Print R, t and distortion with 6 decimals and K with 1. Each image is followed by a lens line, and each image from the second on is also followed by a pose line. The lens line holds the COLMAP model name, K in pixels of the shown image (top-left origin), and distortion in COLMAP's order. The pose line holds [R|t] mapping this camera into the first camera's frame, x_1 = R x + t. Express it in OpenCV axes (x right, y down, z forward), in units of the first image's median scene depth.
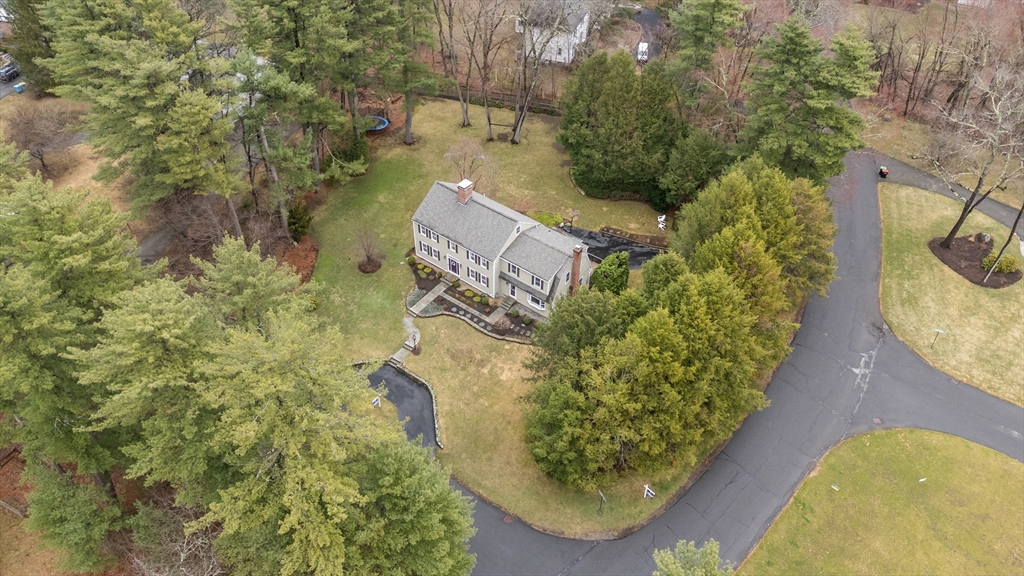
lens RADIAL K [[744.6, 0, 510.3], [0, 744.6, 284.4], [0, 0, 1]] dist [0.097436, -0.100734]
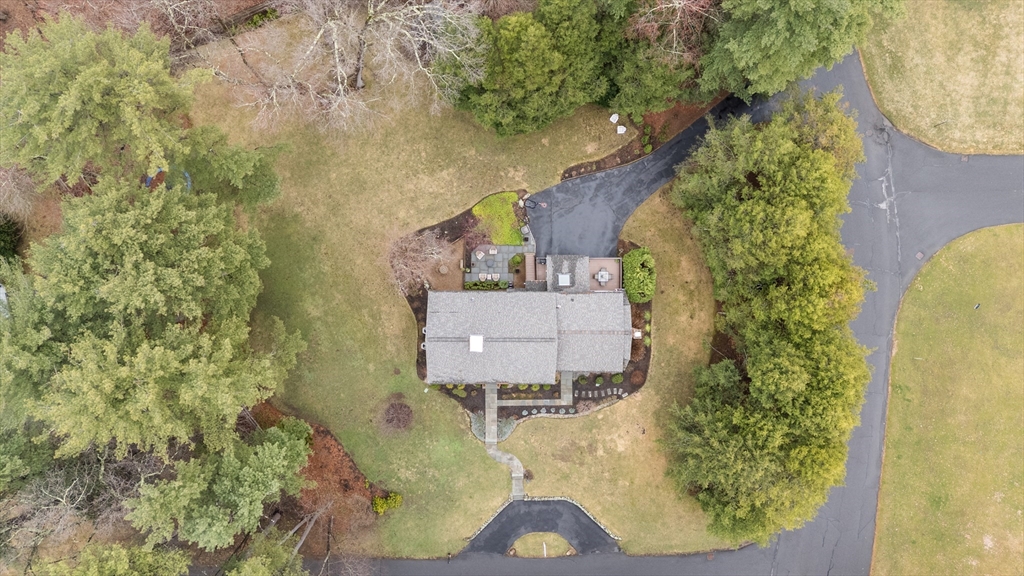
lens RADIAL K [[744.6, 0, 510.3], [0, 744.6, 284.4], [0, 0, 1]] dist [0.097436, -0.100734]
pose [[0.792514, -0.609853, -0.001007, 0.008014], [0.406860, 0.527490, 0.745801, -0.727442], [-0.454297, -0.591467, 0.666168, 0.472352]]
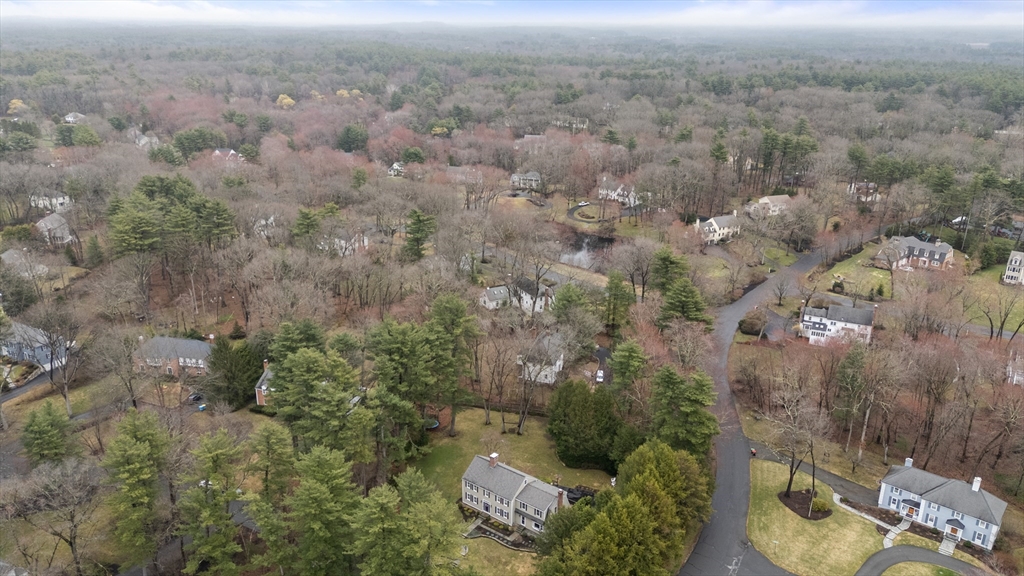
lens RADIAL K [[744.6, 0, 510.3], [0, 744.6, 284.4], [0, 0, 1]] dist [0.097436, -0.100734]
pose [[0.999841, -0.011148, 0.013902, -0.041357], [0.015708, 0.919732, -0.392232, 0.176096], [-0.008413, 0.392388, 0.919761, -0.732192]]
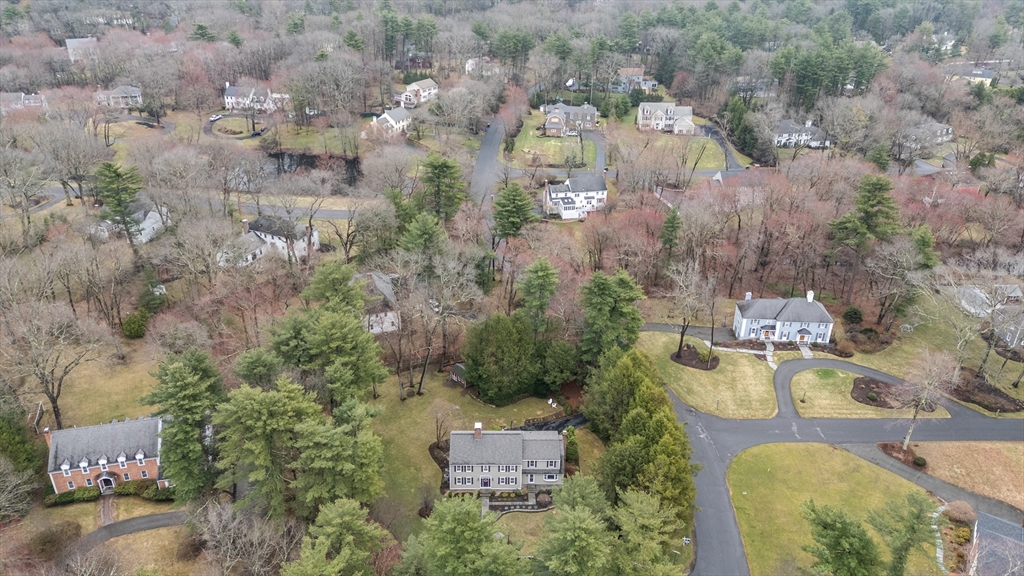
lens RADIAL K [[744.6, 0, 510.3], [0, 744.6, 284.4], [0, 0, 1]] dist [0.097436, -0.100734]
pose [[0.780537, -0.291068, 0.553210, -0.741543], [0.421426, 0.898649, -0.121782, -0.174973], [-0.461695, 0.328192, 0.824092, -0.363443]]
